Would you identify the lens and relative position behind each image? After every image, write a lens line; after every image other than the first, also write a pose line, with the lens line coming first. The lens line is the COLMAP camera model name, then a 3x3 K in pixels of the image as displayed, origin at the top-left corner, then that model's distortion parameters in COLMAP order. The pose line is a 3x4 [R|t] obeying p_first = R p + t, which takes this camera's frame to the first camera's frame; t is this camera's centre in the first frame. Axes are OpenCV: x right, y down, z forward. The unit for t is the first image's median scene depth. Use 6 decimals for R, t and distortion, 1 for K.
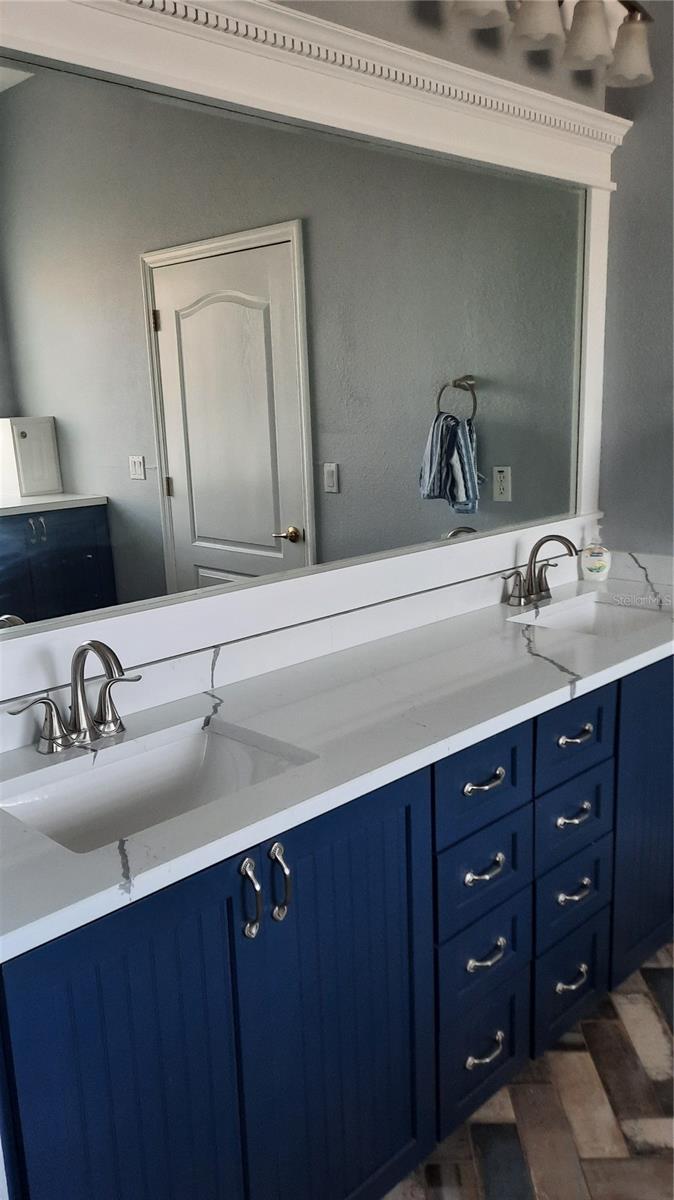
lens RADIAL K [[911.8, 0, 337.0], [0, 911.8, 600.0], [0, 0, 1]] dist [0.062809, -0.047492]
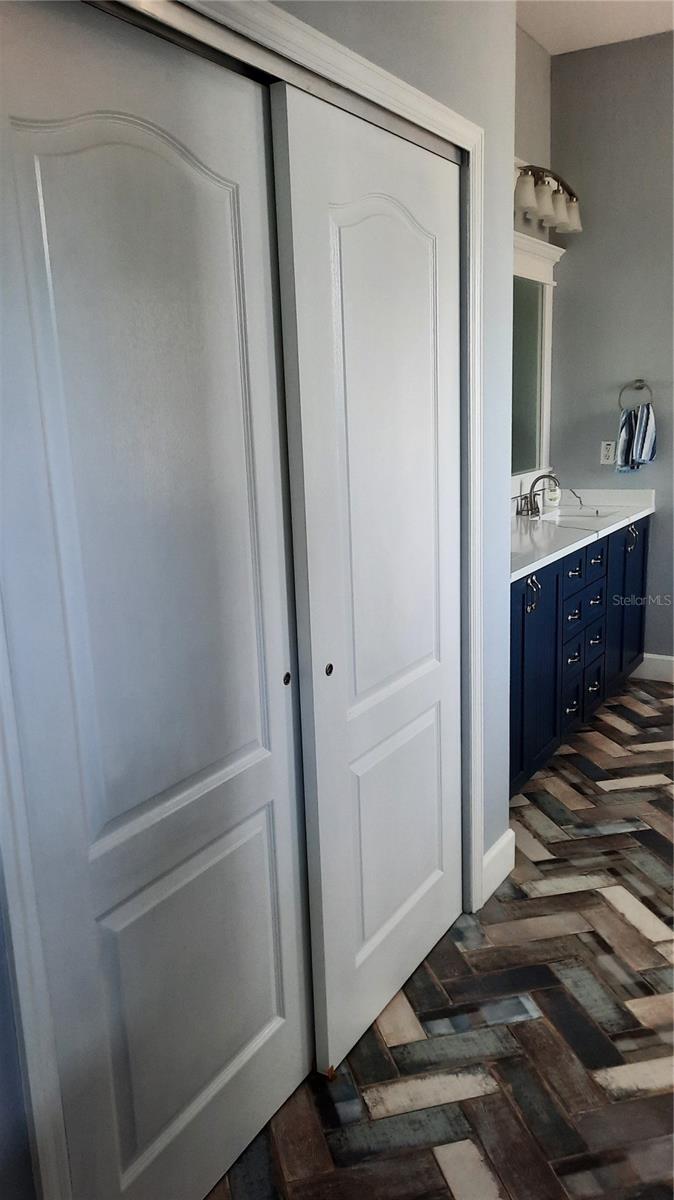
lens RADIAL K [[911.8, 0, 337.0], [0, 911.8, 600.0], [0, 0, 1]] dist [0.062809, -0.047492]
pose [[0.966226, -0.053017, 0.252182, -0.614836], [0.059229, 0.998098, -0.017102, 0.177884], [-0.250796, 0.031461, 0.967529, -0.626640]]
